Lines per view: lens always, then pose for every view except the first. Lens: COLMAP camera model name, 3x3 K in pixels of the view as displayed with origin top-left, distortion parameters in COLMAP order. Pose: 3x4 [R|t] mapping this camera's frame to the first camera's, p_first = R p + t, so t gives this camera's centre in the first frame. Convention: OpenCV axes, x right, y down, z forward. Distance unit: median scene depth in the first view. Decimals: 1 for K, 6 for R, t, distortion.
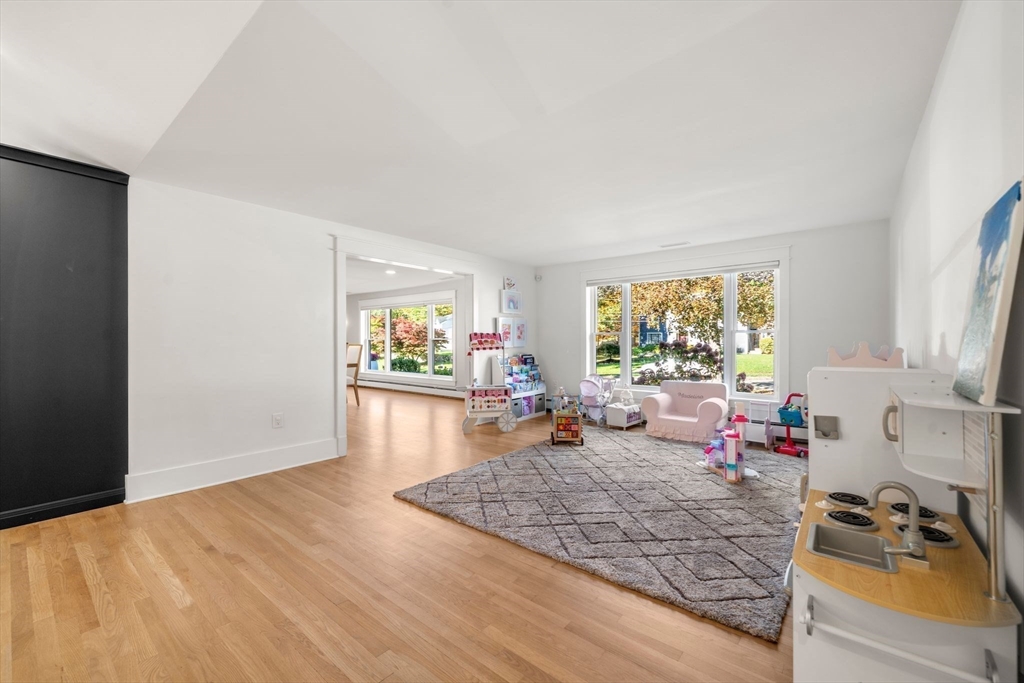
lens RADIAL K [[408.1, 0, 518.8], [0, 408.1, 340.4], [0, 0, 1]] dist [-0.000249, -0.000138]
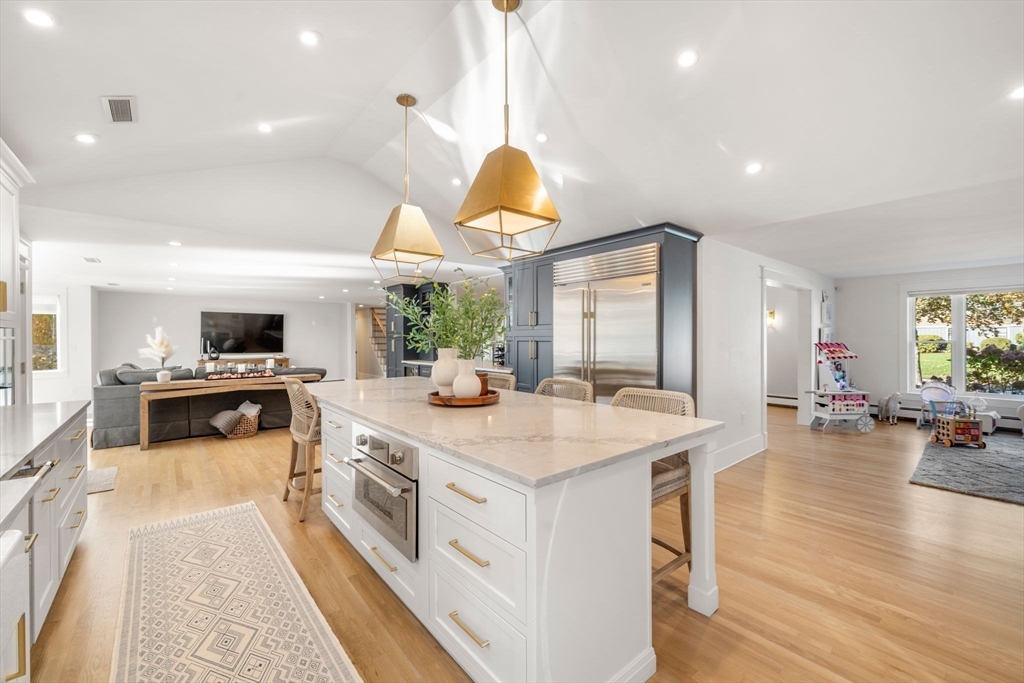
lens RADIAL K [[408.1, 0, 506.4], [0, 408.1, 339.3], [0, 0, 1]] dist [-0.000249, -0.000138]
pose [[0.984647, -0.003927, -0.174513, -0.793646], [0.004328, 0.999989, 0.001917, -0.036052], [0.174503, -0.002643, 0.984653, -0.255064]]
